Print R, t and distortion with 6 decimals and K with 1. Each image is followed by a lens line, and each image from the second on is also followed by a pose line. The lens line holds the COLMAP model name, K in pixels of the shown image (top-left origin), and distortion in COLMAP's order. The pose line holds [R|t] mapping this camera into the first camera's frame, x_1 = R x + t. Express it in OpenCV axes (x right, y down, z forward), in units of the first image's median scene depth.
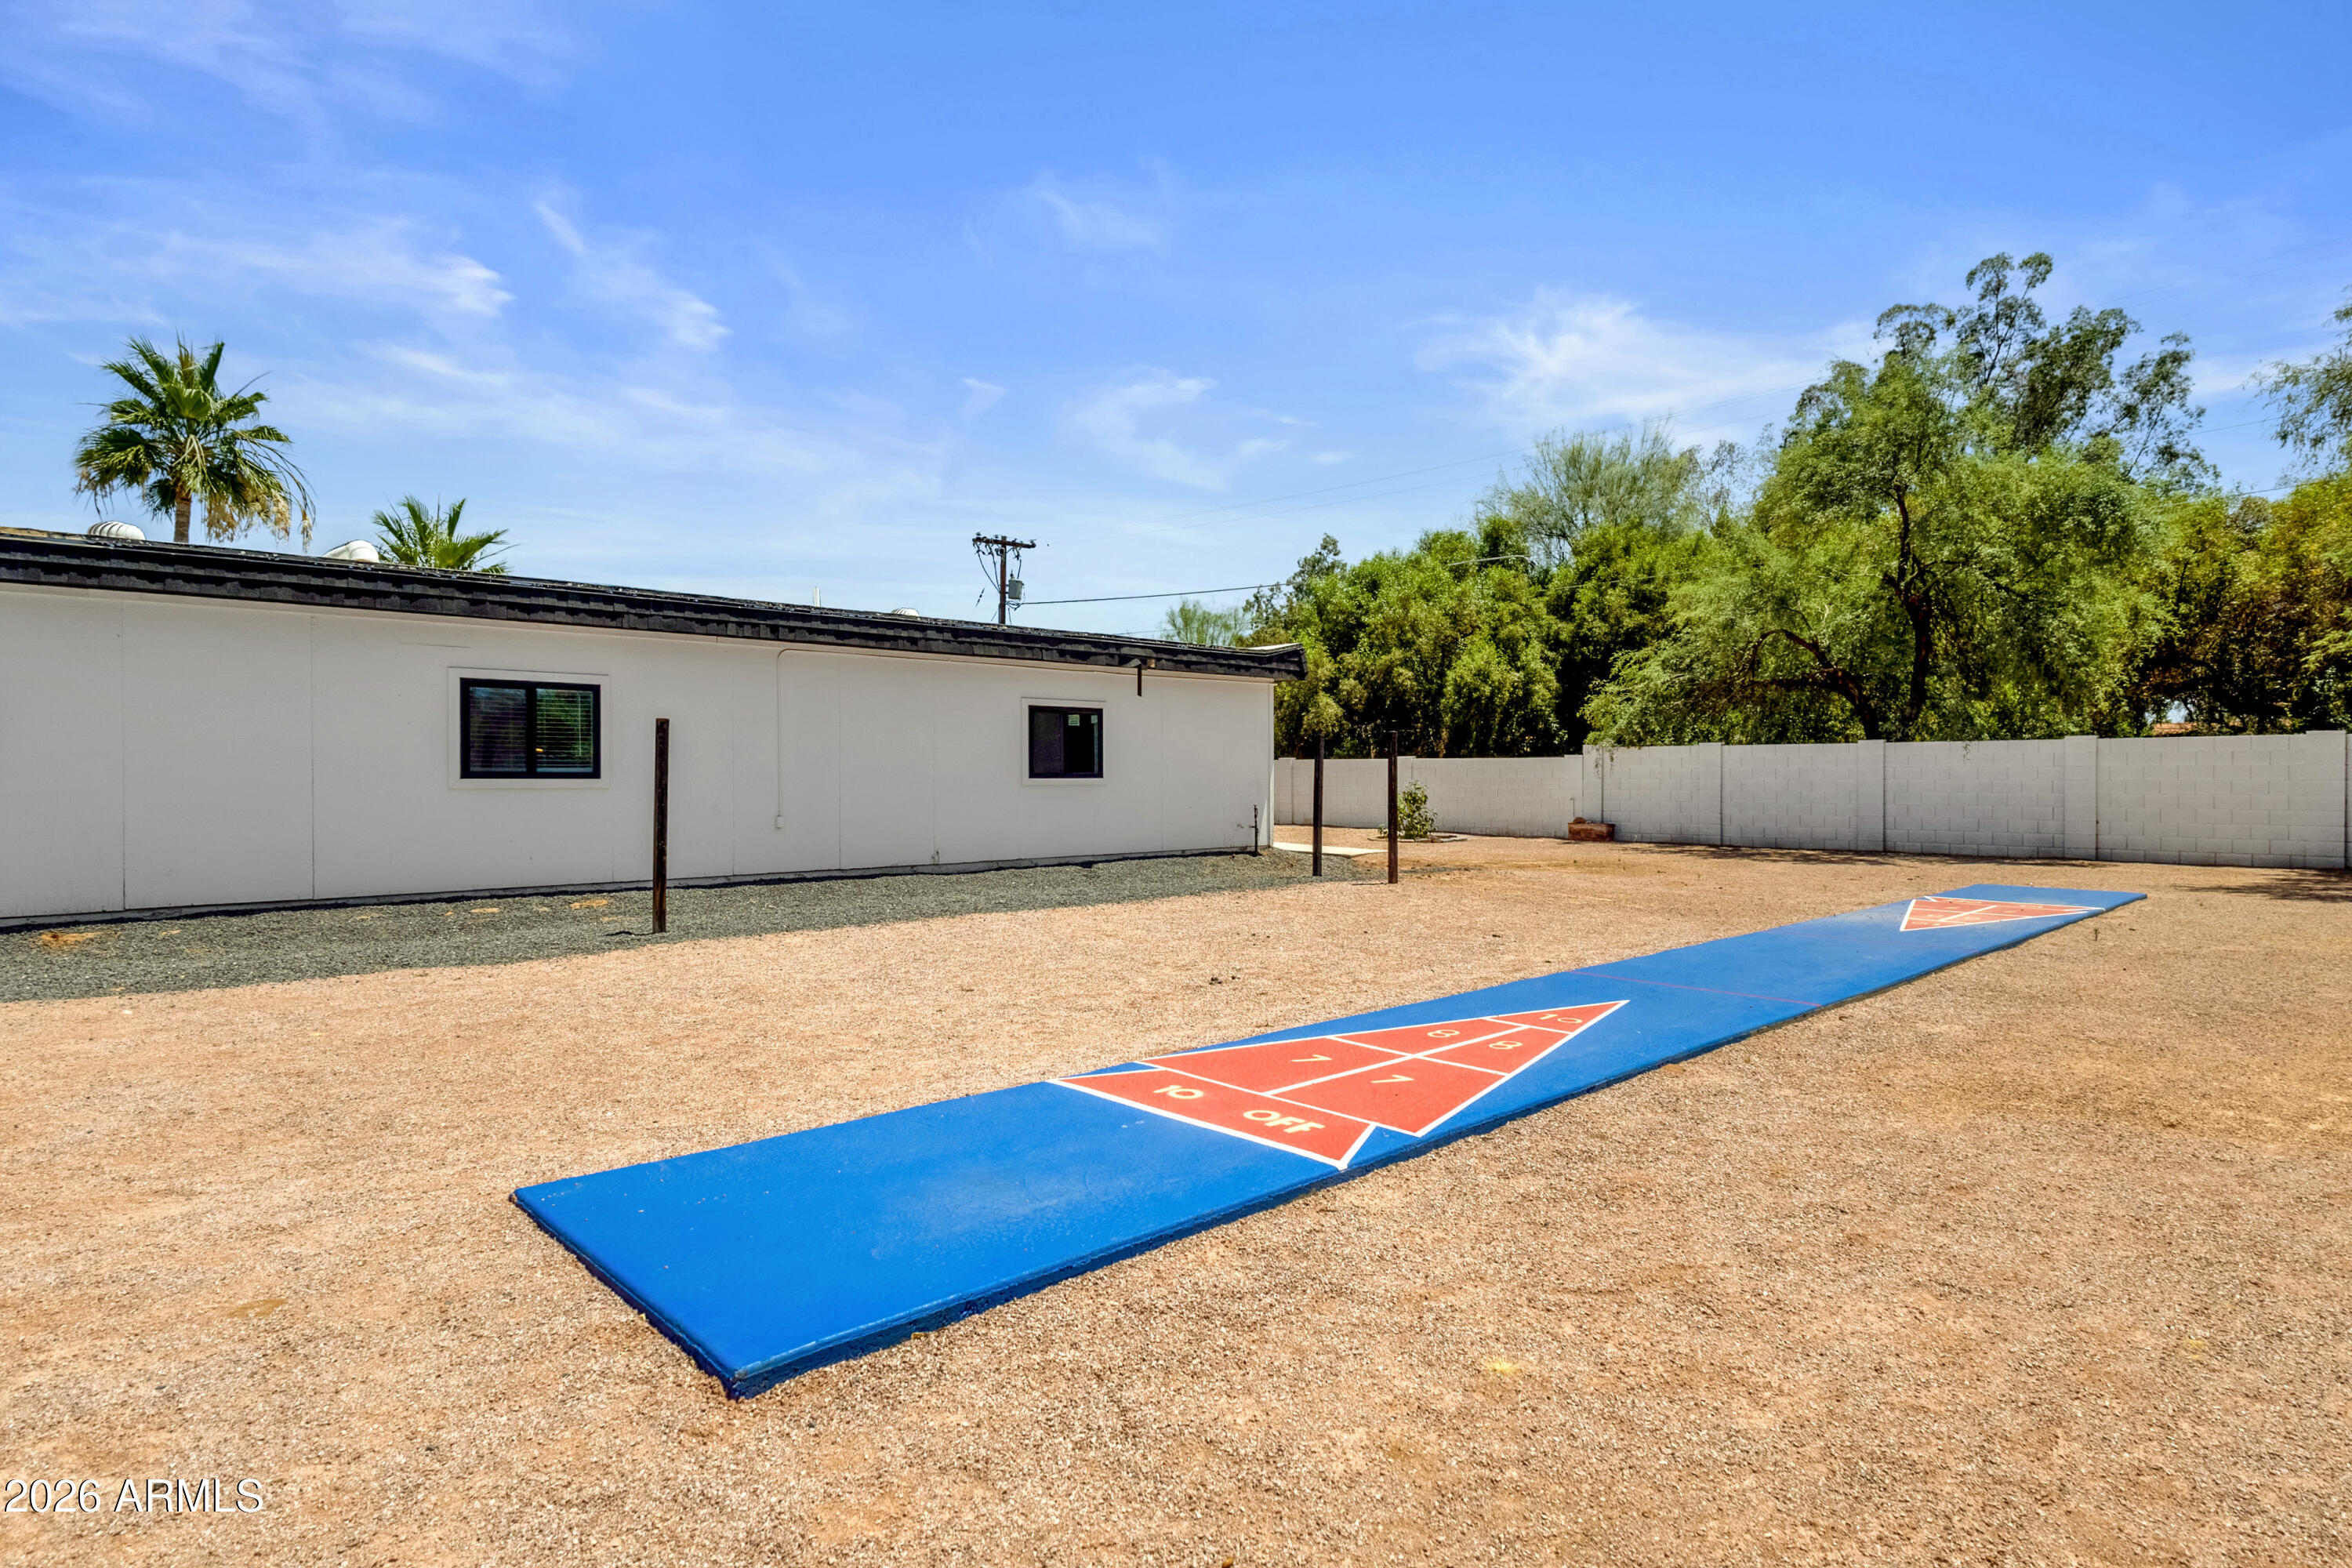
lens RADIAL K [[1307.7, 0, 1176.0], [0, 1307.7, 784.0], [0, 0, 1]] dist [0.054537, -0.049211]
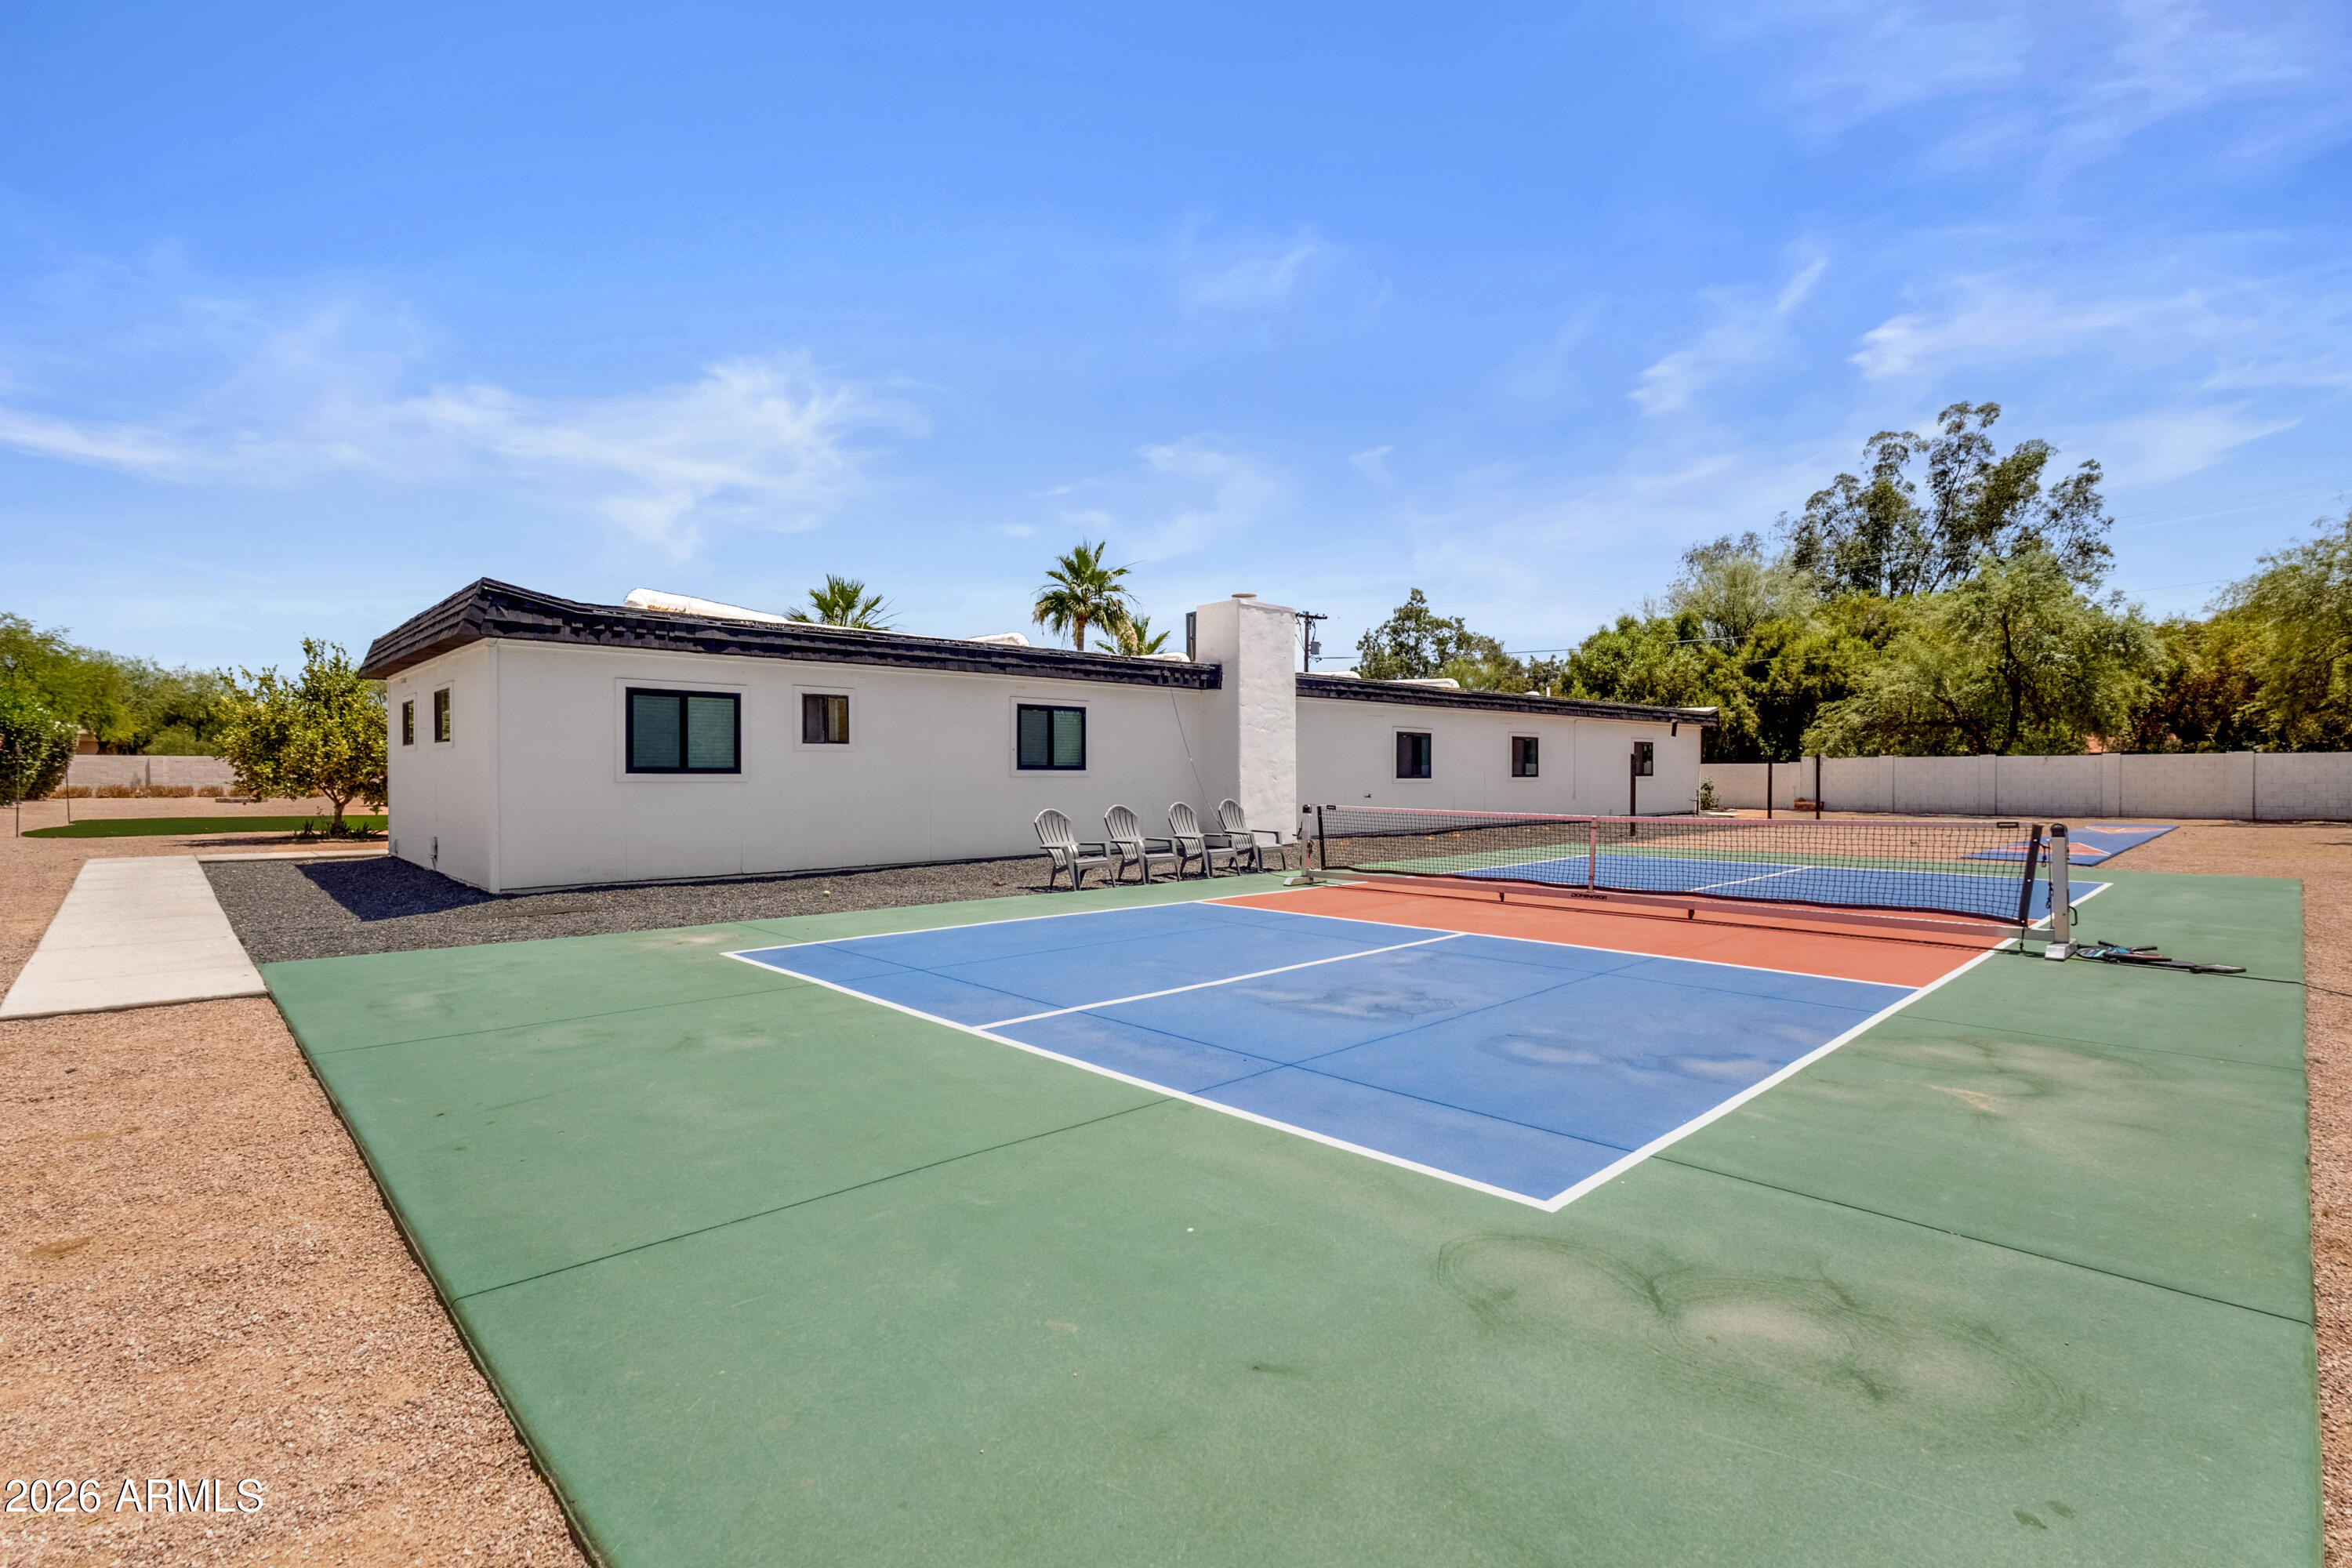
lens RADIAL K [[1157.5, 0, 1182.0], [0, 1157.5, 783.8], [0, 0, 1]] dist [0.001703, 0.001198]
pose [[0.999912, -0.003910, 0.012716, -0.435431], [0.003927, 0.999991, -0.001311, 0.003363], [-0.012710, 0.001360, 0.999918, -0.421760]]
